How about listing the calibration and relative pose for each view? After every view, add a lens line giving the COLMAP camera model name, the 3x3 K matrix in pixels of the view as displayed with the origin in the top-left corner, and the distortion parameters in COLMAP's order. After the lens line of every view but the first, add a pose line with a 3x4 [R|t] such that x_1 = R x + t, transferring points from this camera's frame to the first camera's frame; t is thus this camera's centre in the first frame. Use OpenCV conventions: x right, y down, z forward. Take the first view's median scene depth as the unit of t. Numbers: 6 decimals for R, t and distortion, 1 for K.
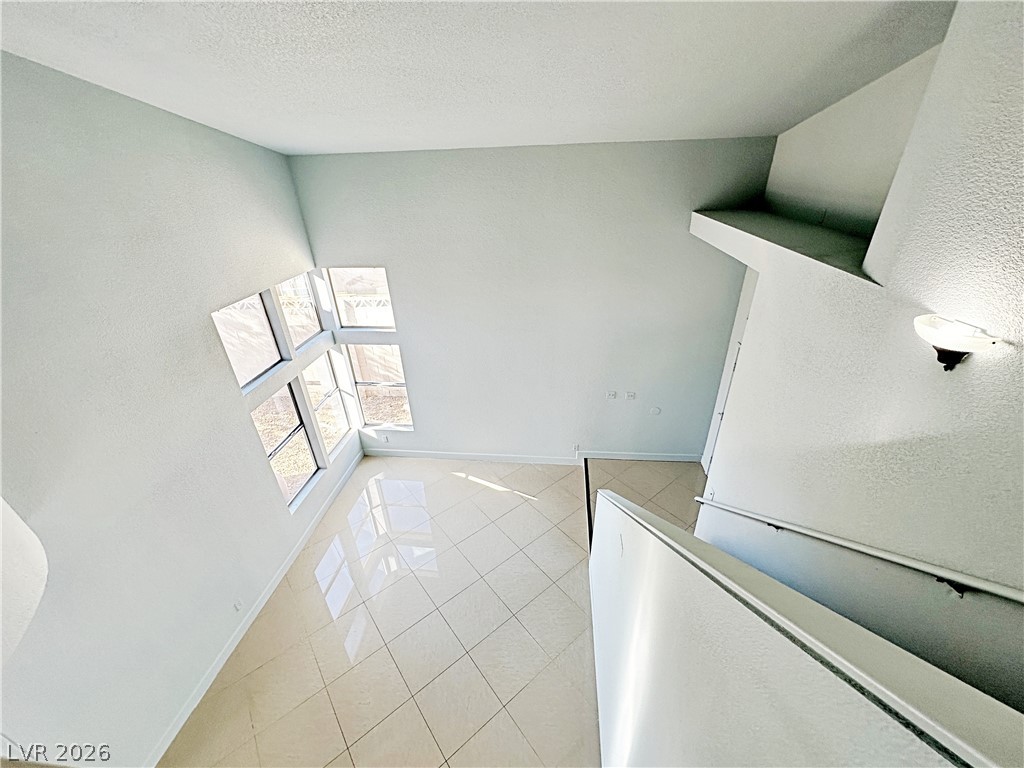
lens RADIAL K [[416.9, 0, 517.8], [0, 416.9, 386.6], [0, 0, 1]] dist [-0.000373, -0.000041]
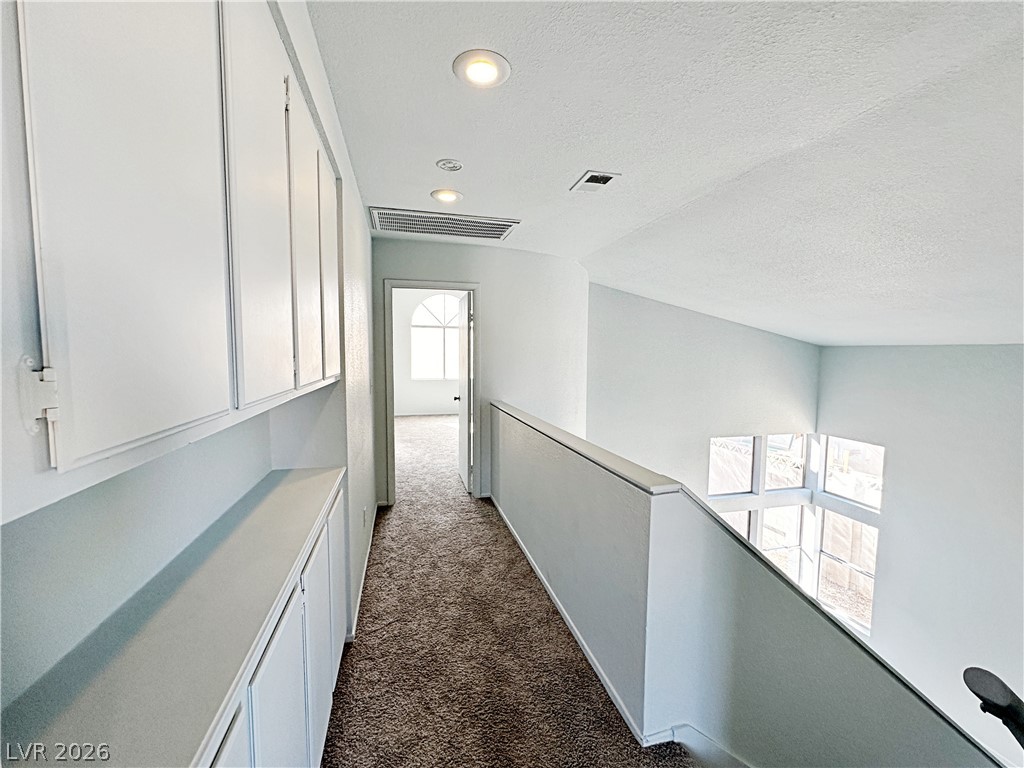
lens RADIAL K [[416.9, 0, 517.8], [0, 416.9, 386.6], [0, 0, 1]] dist [-0.000373, -0.000041]
pose [[0.348238, 0.112904, -0.930582, 0.262739], [-0.468286, 0.880928, -0.068360, 0.059364], [0.812058, 0.459584, 0.359644, -0.121458]]
